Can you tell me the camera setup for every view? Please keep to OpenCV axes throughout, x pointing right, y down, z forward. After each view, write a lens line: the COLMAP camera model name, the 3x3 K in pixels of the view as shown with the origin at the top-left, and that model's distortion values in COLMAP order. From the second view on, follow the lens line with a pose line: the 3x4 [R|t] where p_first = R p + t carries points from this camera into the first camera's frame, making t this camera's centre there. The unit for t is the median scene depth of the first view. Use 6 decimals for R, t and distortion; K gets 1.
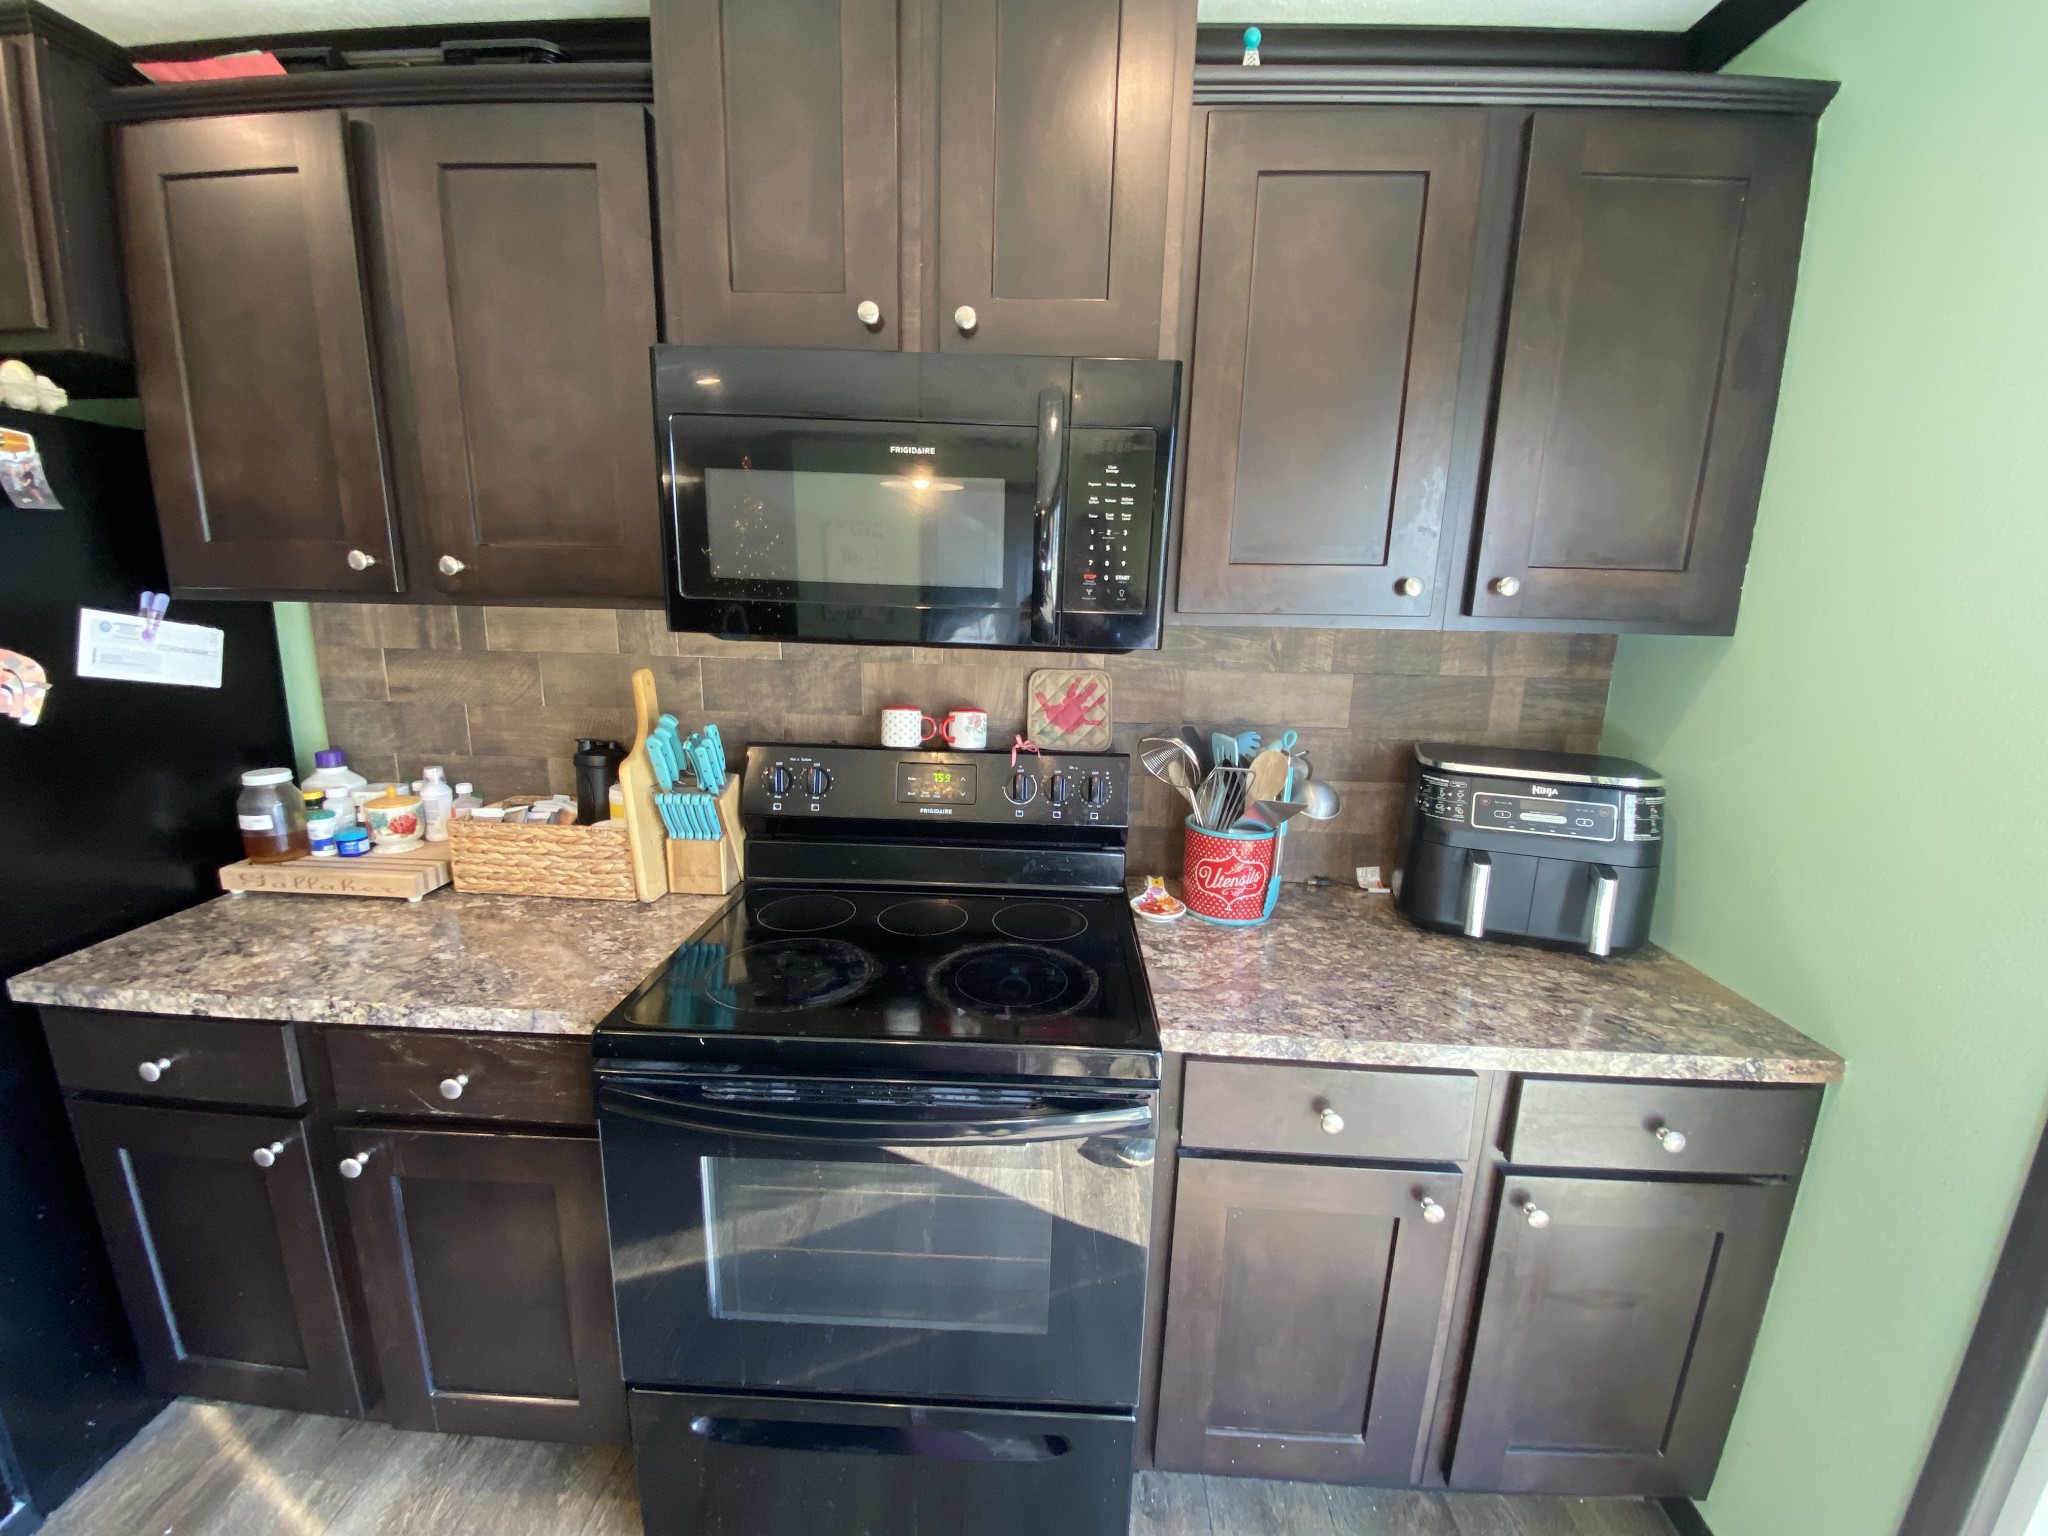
lens RADIAL K [[823.9, 0, 1018.6], [0, 823.9, 770.2], [0, 0, 1]] dist [0.044143, -0.031932]
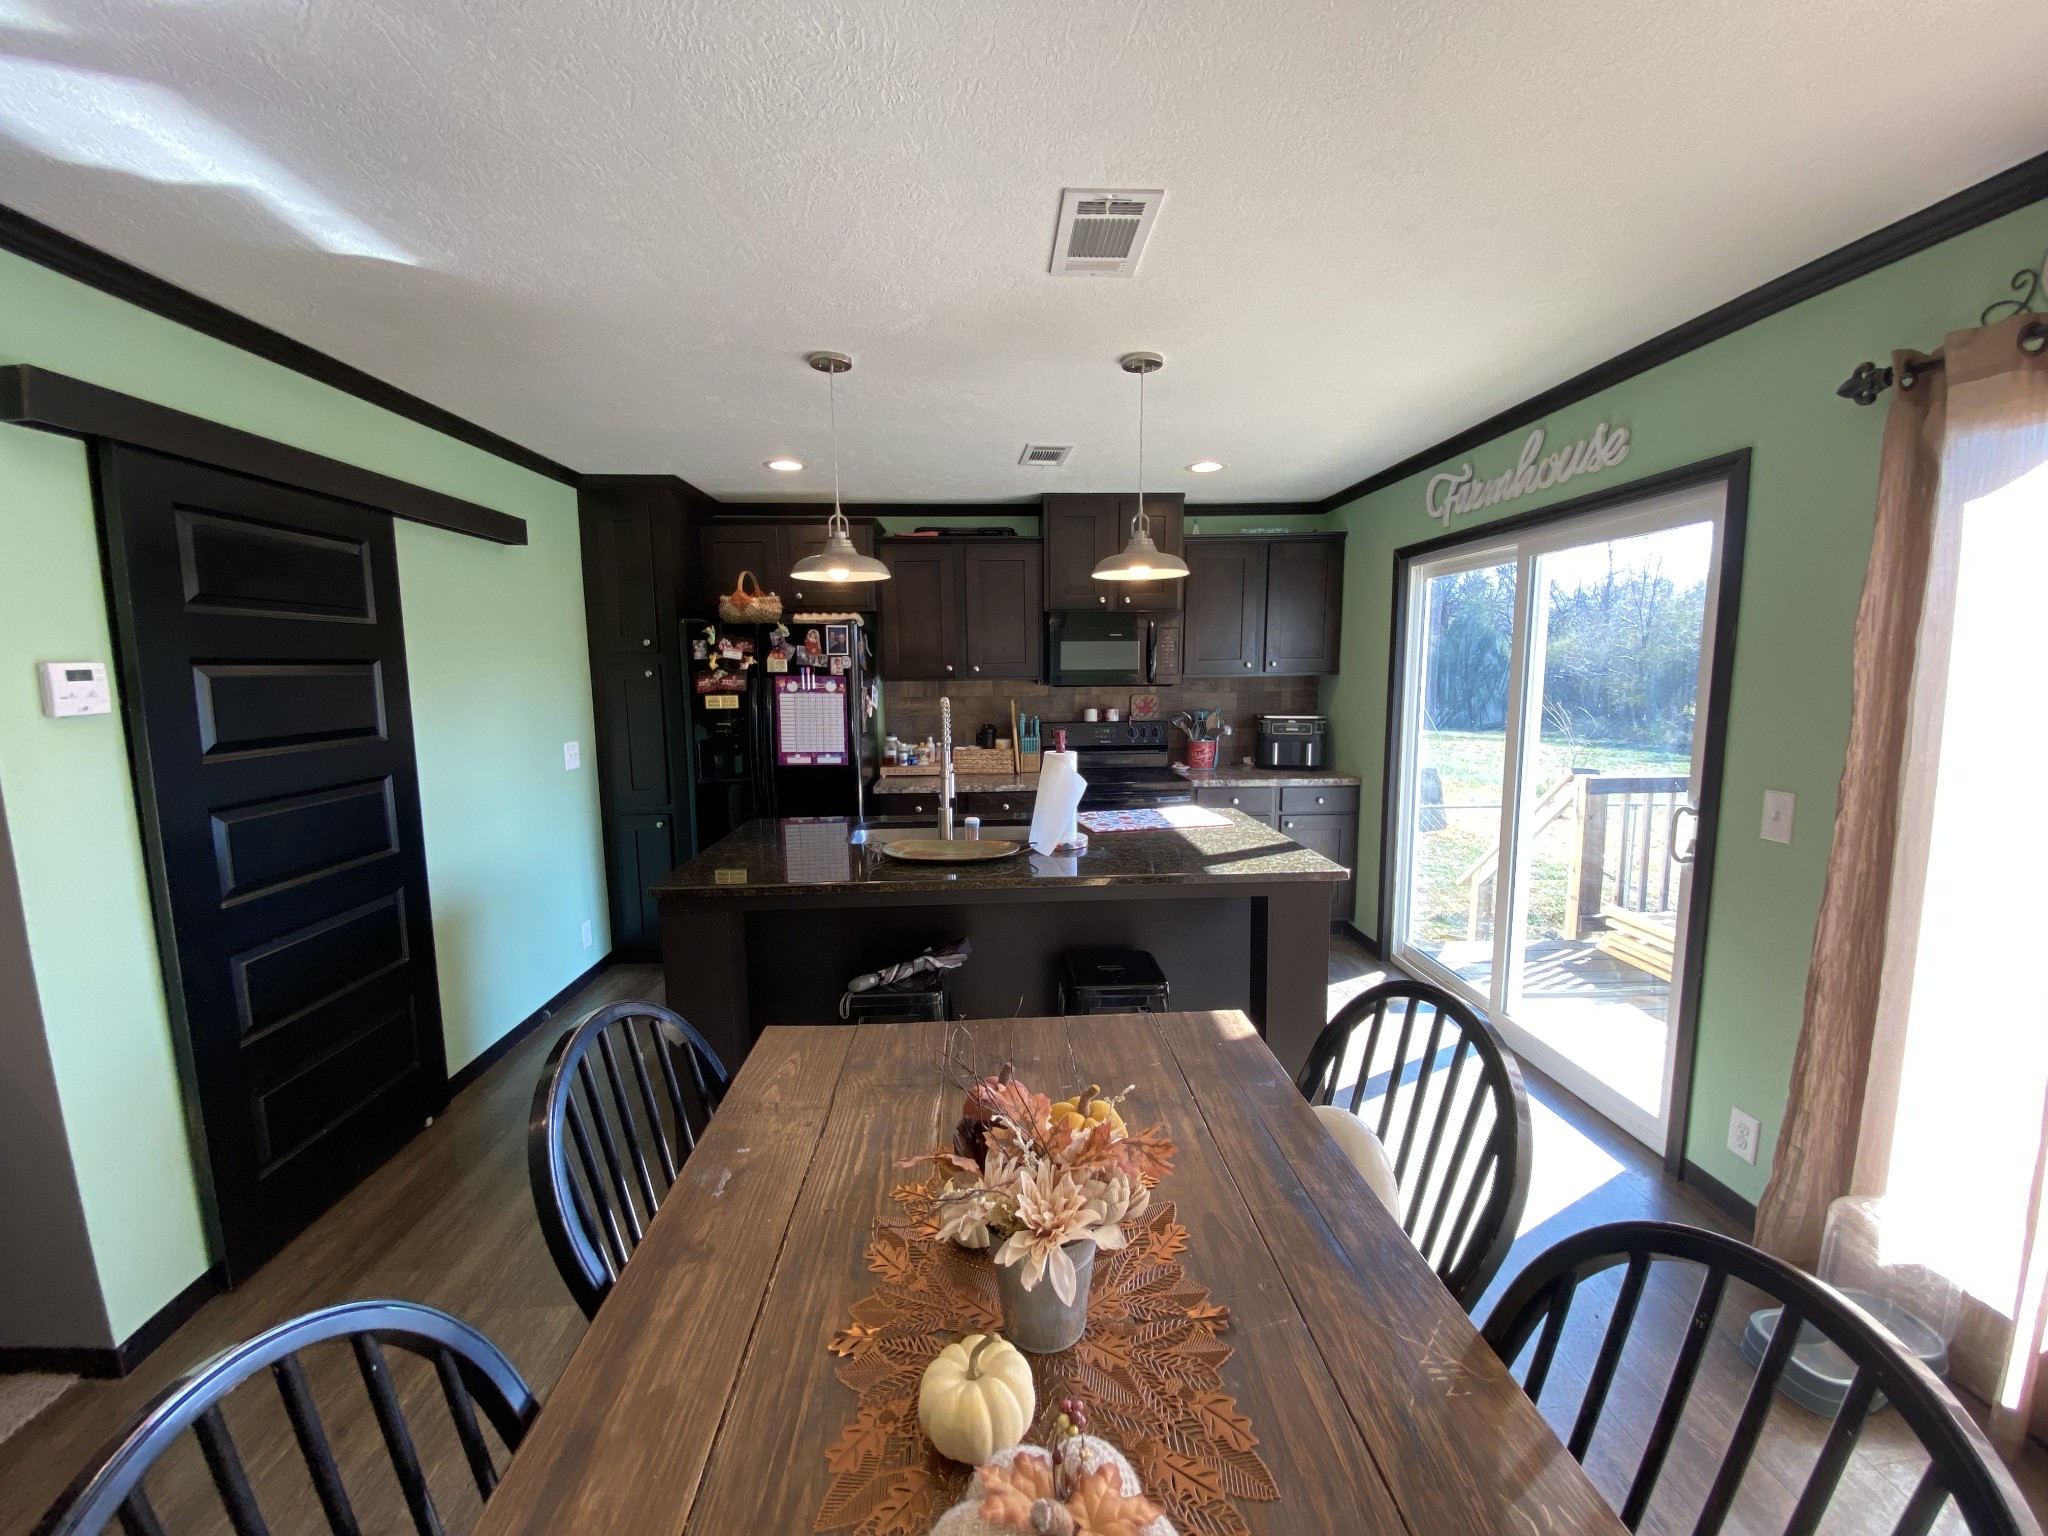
lens RADIAL K [[823.9, 0, 1018.6], [0, 823.9, 770.2], [0, 0, 1]] dist [0.044143, -0.031932]
pose [[0.995083, -0.046722, 0.087334, -0.691531], [0.053747, 0.995352, -0.079905, 0.381011], [-0.083194, 0.084206, 0.992969, -1.979080]]
